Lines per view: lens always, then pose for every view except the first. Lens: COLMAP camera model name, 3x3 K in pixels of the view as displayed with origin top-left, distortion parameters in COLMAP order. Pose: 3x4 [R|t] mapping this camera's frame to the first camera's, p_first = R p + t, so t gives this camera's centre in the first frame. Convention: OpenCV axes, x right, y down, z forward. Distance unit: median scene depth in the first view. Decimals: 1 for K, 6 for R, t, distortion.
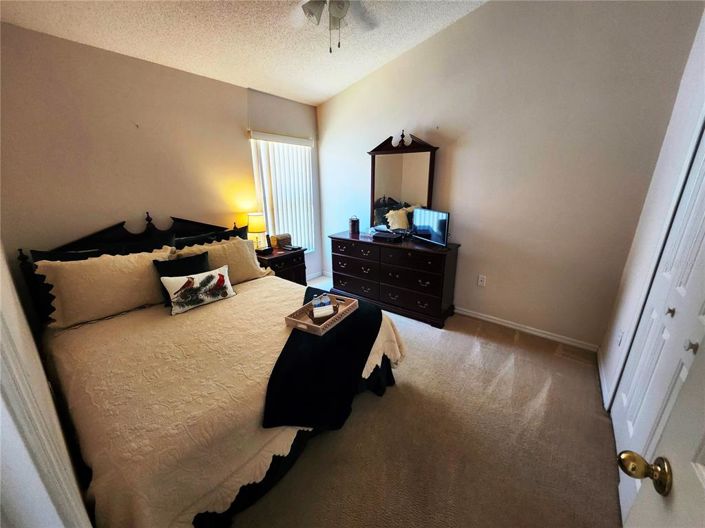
lens RADIAL K [[277.1, 0, 352.5], [0, 277.1, 264.4], [0, 0, 1]] dist [0.002049, 0.000305]
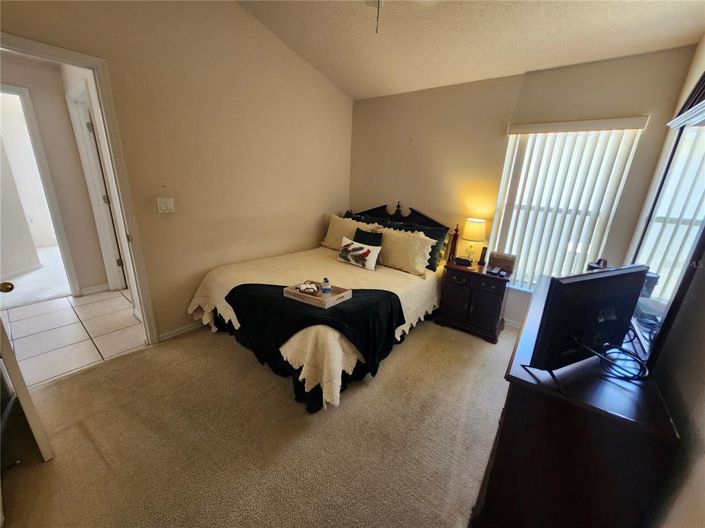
lens RADIAL K [[277.1, 0, 352.7], [0, 277.1, 262.9], [0, 0, 1]] dist [0.002049, 0.000305]
pose [[-0.015480, 0.301030, -0.953489, 0.695679], [-0.332744, 0.897700, 0.288819, -0.231446], [0.942890, 0.321738, 0.086270, 0.740956]]
